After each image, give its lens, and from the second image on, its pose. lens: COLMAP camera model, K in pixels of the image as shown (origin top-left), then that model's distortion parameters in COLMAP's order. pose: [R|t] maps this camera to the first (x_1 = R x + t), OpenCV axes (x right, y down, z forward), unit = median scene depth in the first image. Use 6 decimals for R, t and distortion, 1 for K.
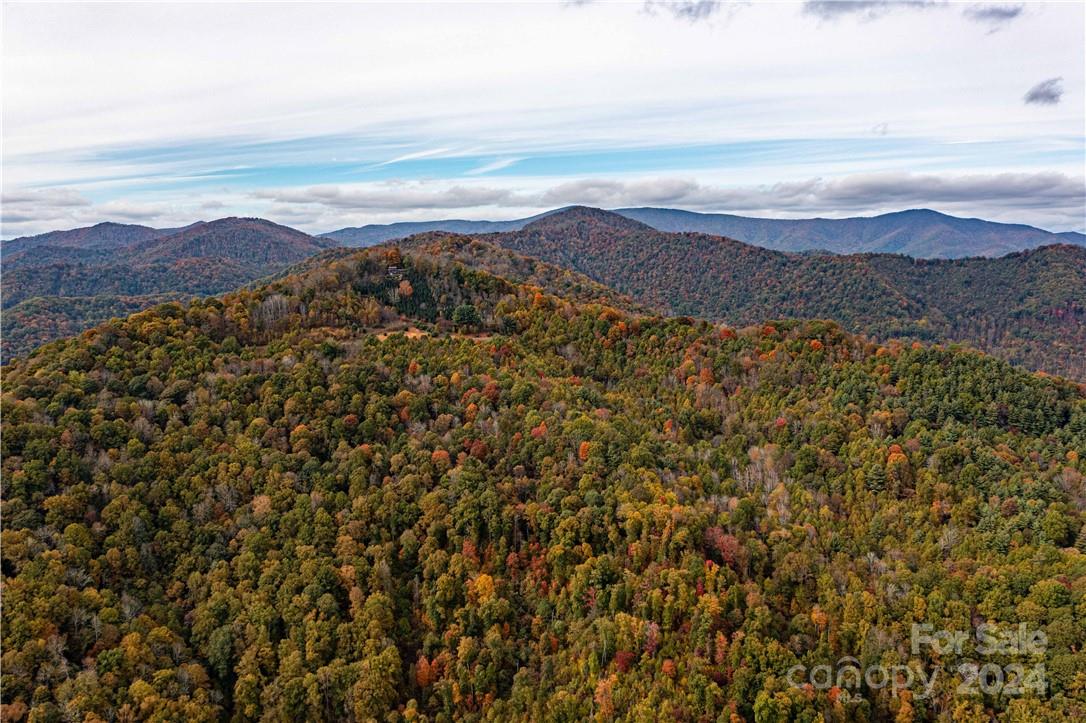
lens RADIAL K [[856.1, 0, 543.7], [0, 856.1, 356.5], [0, 0, 1]] dist [-0.029036, -0.008180]
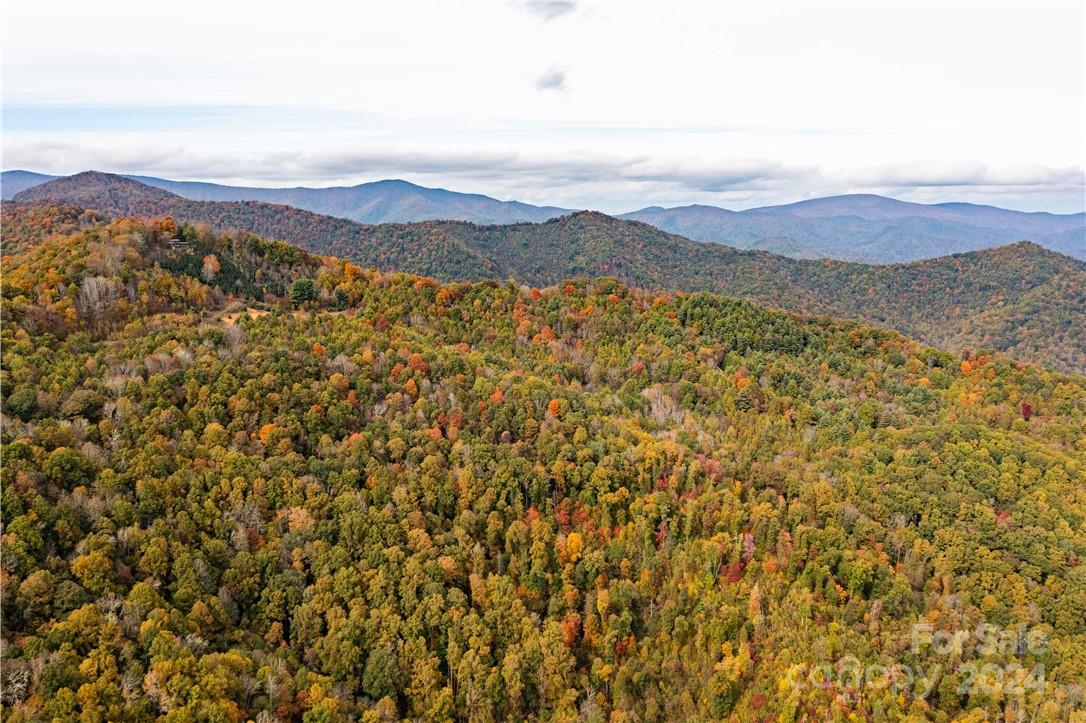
lens RADIAL K [[856.1, 0, 544.2], [0, 856.1, 366.4], [0, 0, 1]] dist [-0.029036, -0.008180]
pose [[0.816081, -0.105515, 0.568224, -0.145417], [0.079071, 0.994332, 0.071078, -0.004329], [-0.572503, -0.013075, 0.819798, 0.039334]]
